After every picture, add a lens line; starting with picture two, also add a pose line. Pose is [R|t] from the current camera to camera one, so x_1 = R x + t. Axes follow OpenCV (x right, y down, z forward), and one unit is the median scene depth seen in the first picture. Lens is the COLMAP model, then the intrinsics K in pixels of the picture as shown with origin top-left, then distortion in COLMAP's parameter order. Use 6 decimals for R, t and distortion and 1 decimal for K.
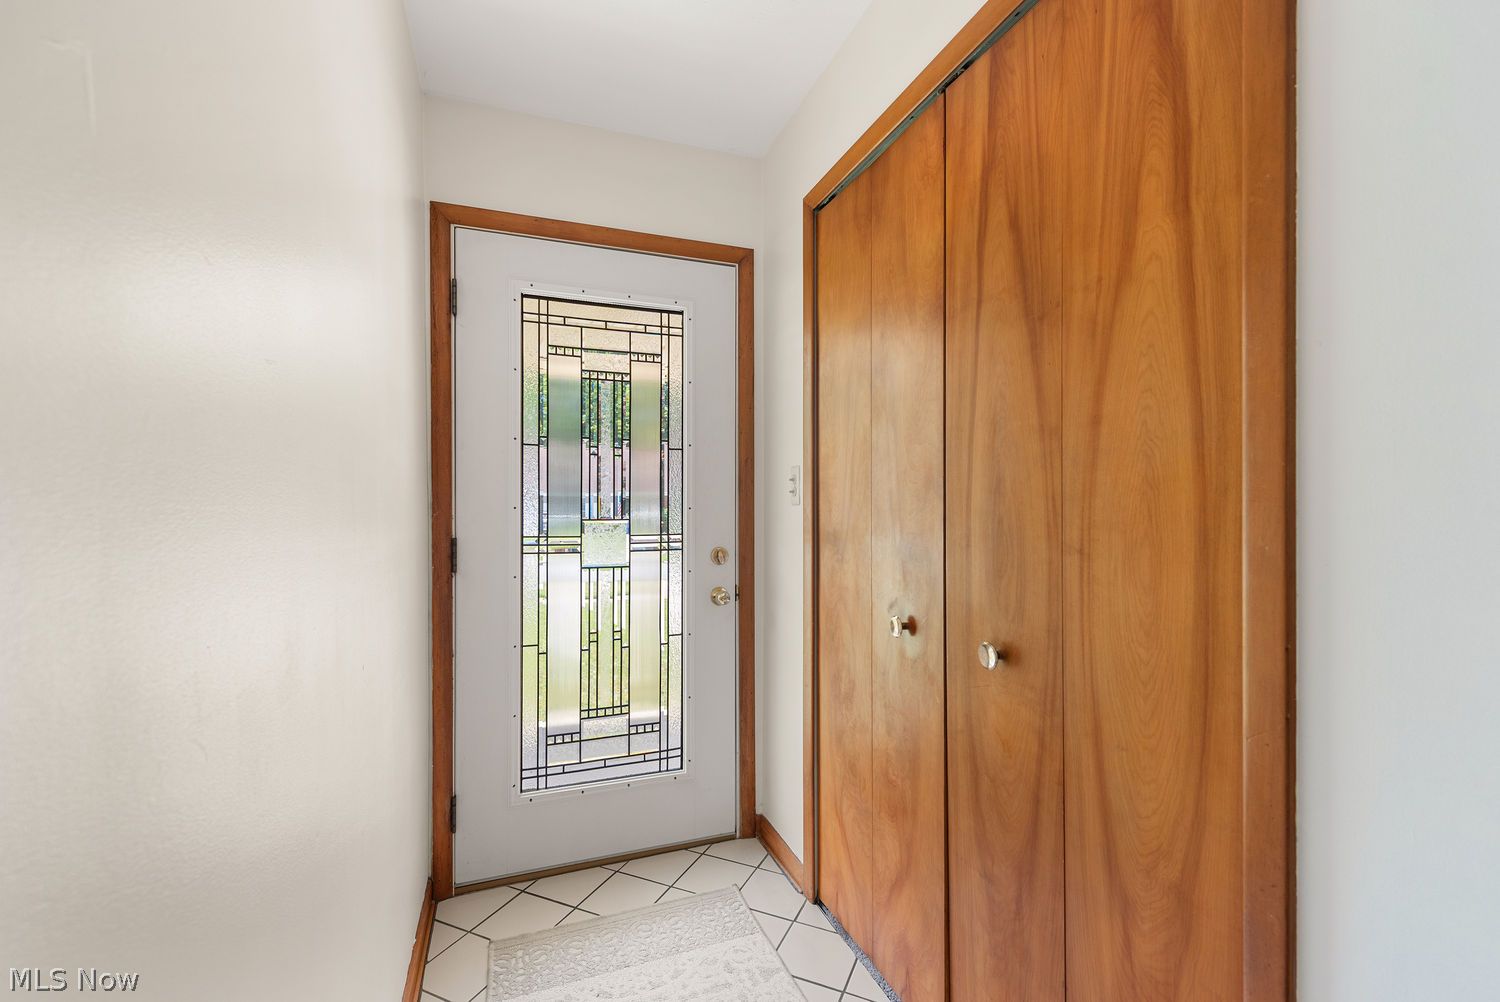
lens RADIAL K [[652.5, 0, 749.3], [0, 652.5, 502.8], [0, 0, 1]] dist [0.001275, -0.001816]
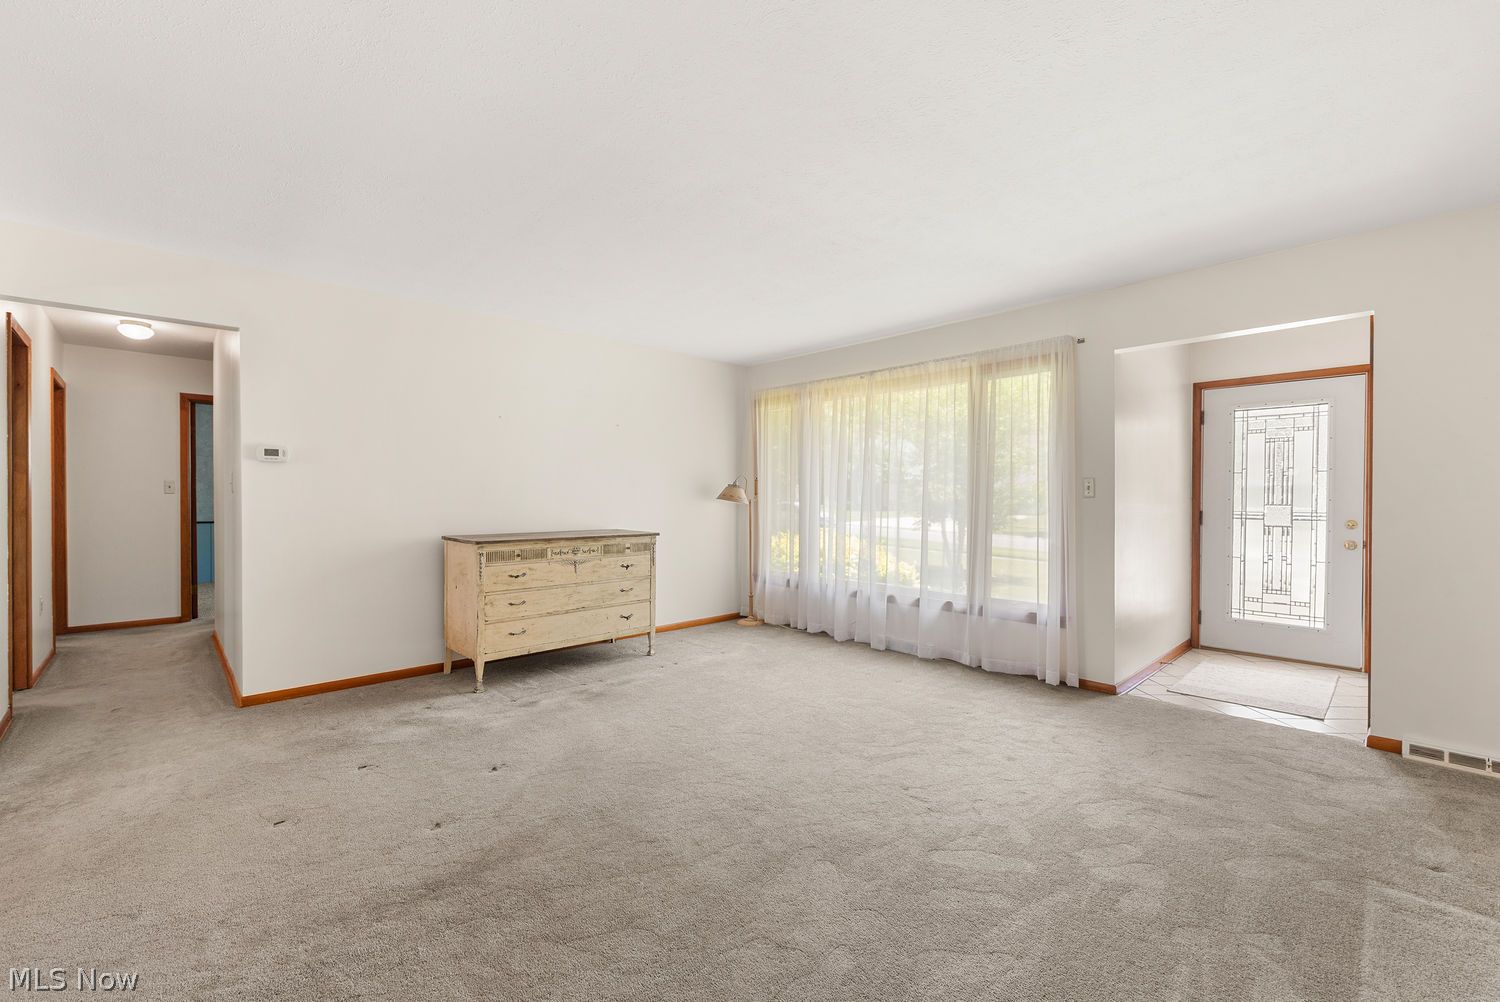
lens RADIAL K [[625.0, 0, 746.7], [0, 625.0, 500.9], [0, 0, 1]] dist [-0.001742, 0.000048]
pose [[0.390218, 0.011897, -0.920646, 1.118756], [-0.005093, 0.999929, 0.010763, -0.003271], [0.920709, 0.000489, 0.390251, -1.620762]]
